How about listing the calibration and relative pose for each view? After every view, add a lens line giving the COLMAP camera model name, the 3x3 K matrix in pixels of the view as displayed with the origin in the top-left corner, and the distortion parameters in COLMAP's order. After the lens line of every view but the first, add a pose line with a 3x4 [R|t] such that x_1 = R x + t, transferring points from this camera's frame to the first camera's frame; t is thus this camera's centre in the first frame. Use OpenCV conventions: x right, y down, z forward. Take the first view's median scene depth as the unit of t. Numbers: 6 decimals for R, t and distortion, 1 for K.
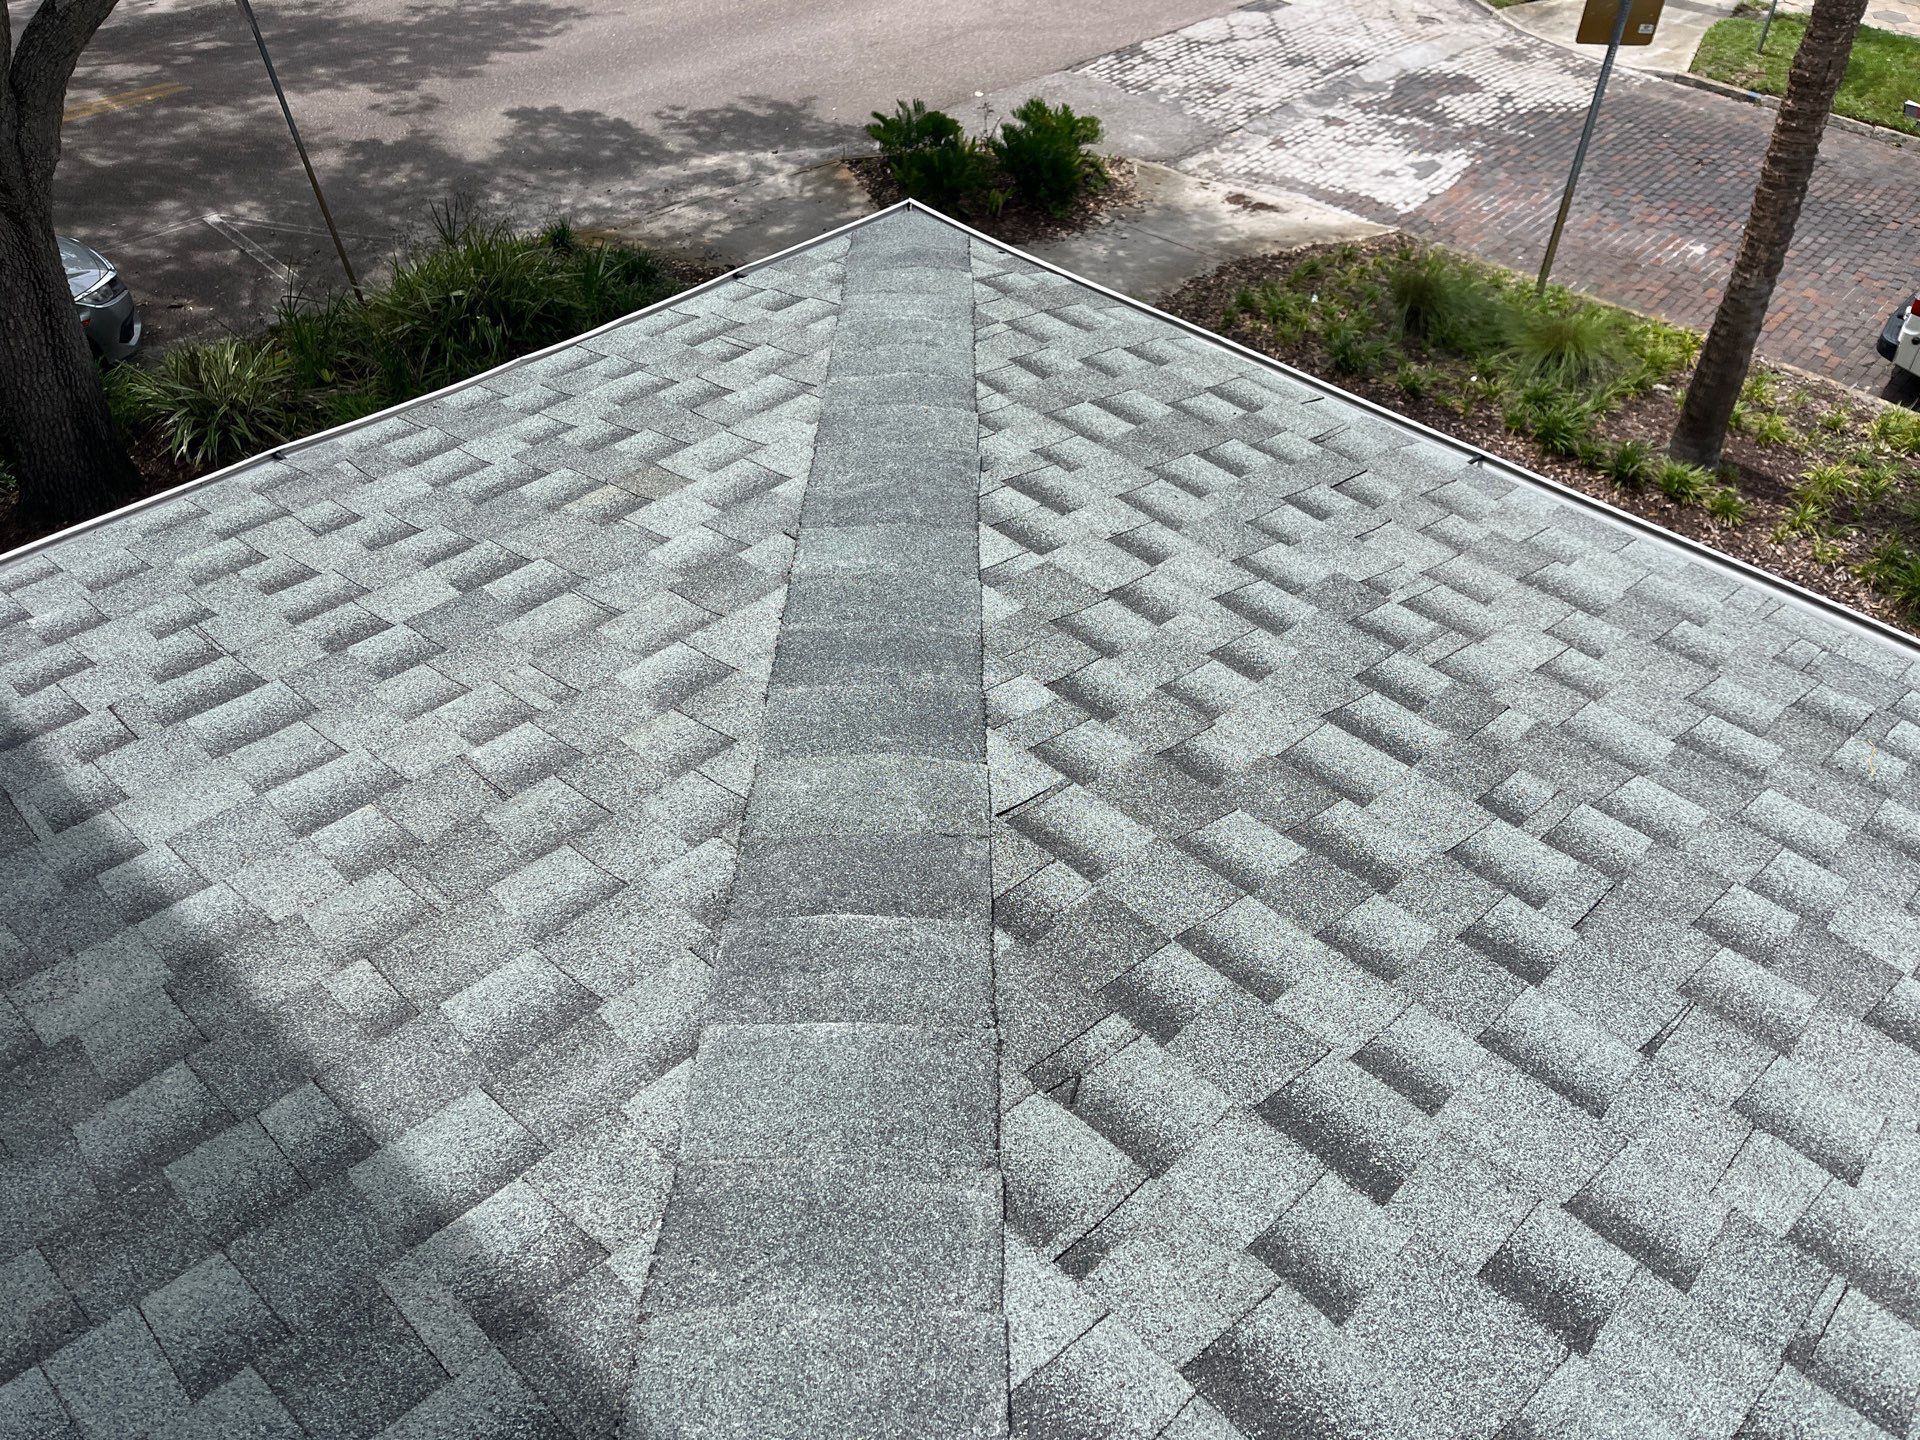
lens RADIAL K [[1447.9, 0, 980.3], [0, 1447.9, 716.3], [0, 0, 1]] dist [0.068380, -0.105225]
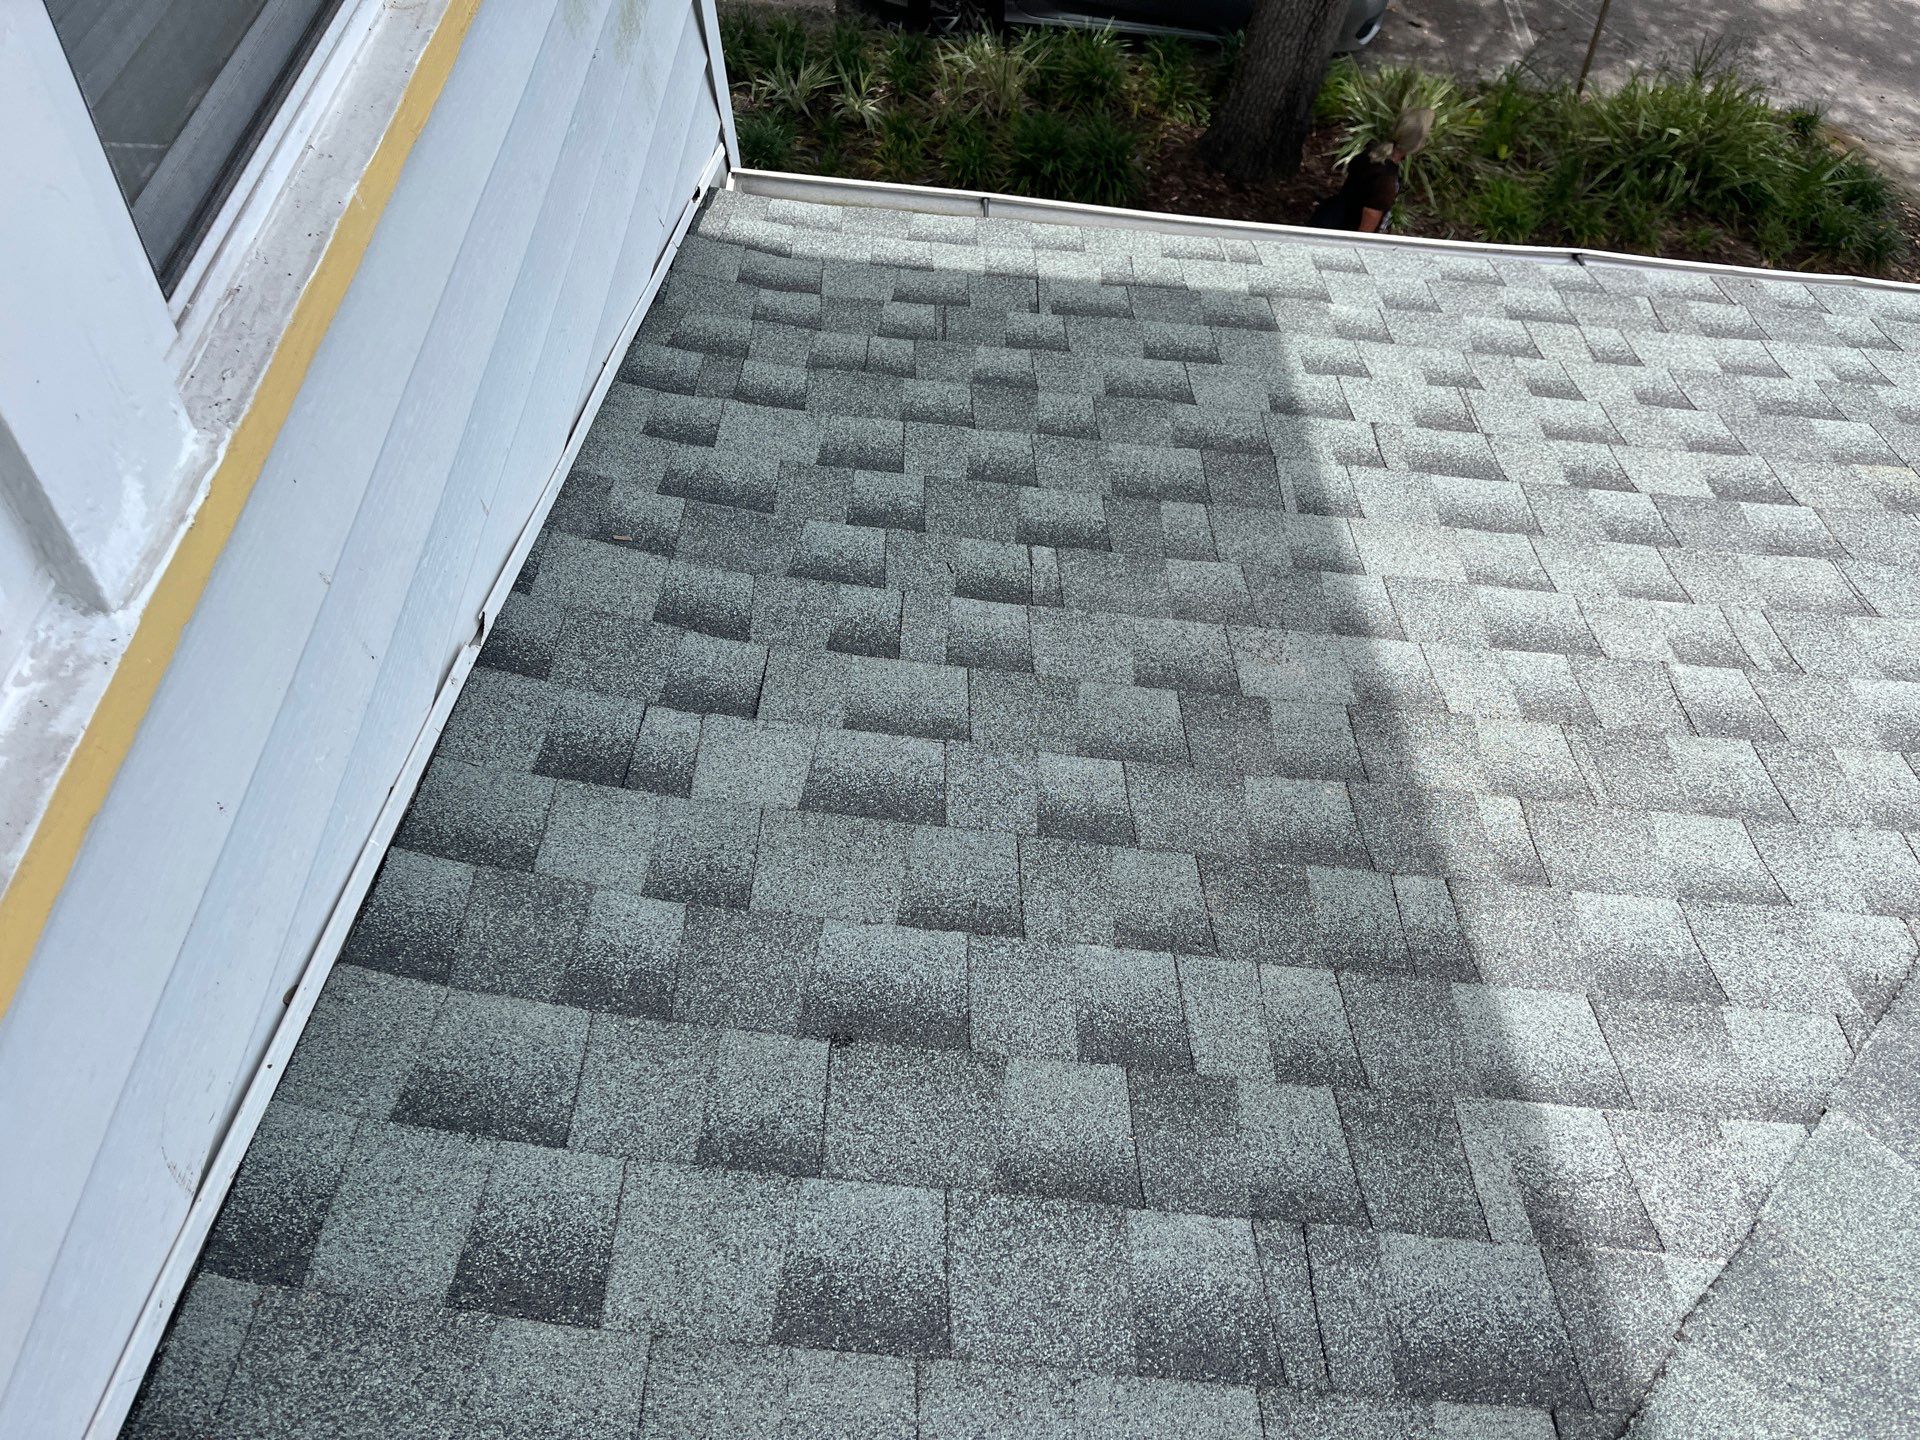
lens RADIAL K [[1454.8, 0, 961.6], [0, 1454.8, 713.7], [0, 0, 1]] dist [0.065140, -0.097331]
pose [[0.685245, 0.592707, -0.423246, -0.218375], [-0.537398, 0.803711, 0.255444, 0.049551], [0.491572, 0.052410, 0.869259, -0.055355]]
